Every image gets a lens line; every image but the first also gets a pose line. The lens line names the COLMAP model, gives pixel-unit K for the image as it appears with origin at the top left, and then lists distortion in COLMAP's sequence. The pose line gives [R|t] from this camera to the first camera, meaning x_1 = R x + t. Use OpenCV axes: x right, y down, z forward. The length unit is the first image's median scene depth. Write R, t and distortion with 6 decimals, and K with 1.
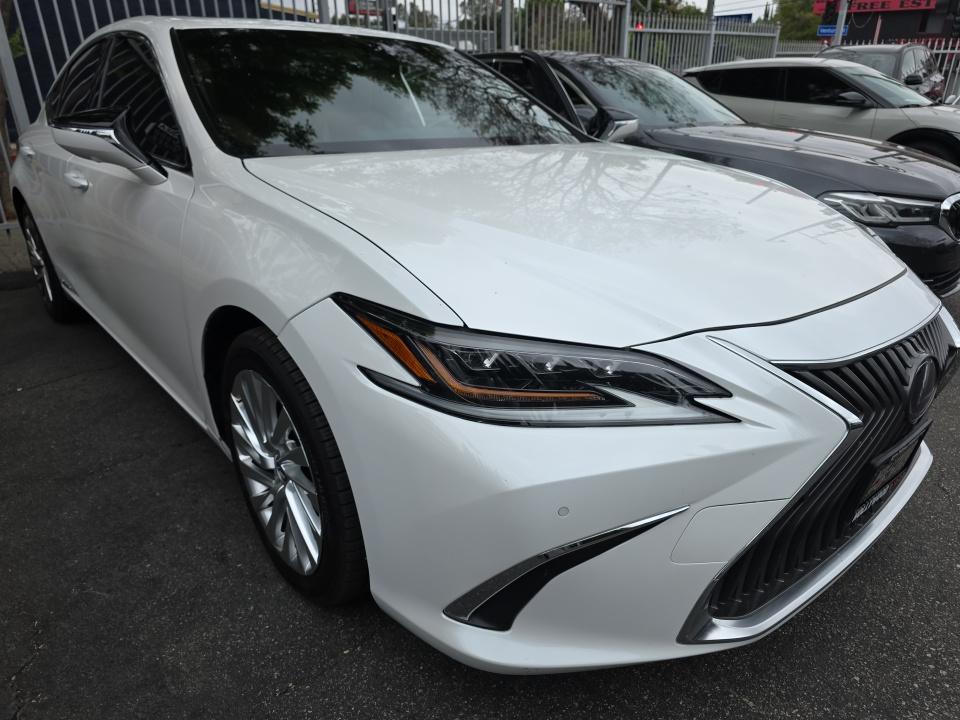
lens RADIAL K [[652.7, 0, 480.0], [0, 652.7, 360.0], [0, 0, 1]] dist [-0.003640, -0.005141]
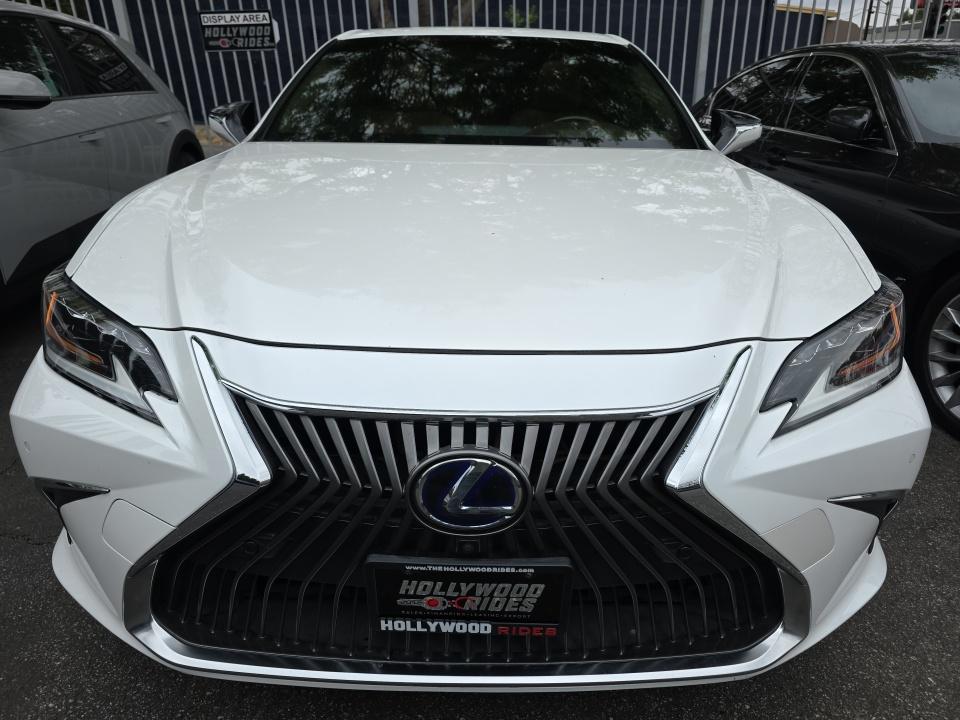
lens RADIAL K [[652.7, 0, 480.0], [0, 652.7, 360.0], [0, 0, 1]] dist [-0.003640, -0.005141]
pose [[0.767450, 0.263791, -0.584324, 1.233403], [-0.271289, 0.959428, 0.076819, -0.191634], [0.580881, 0.099566, 0.807876, 0.468997]]
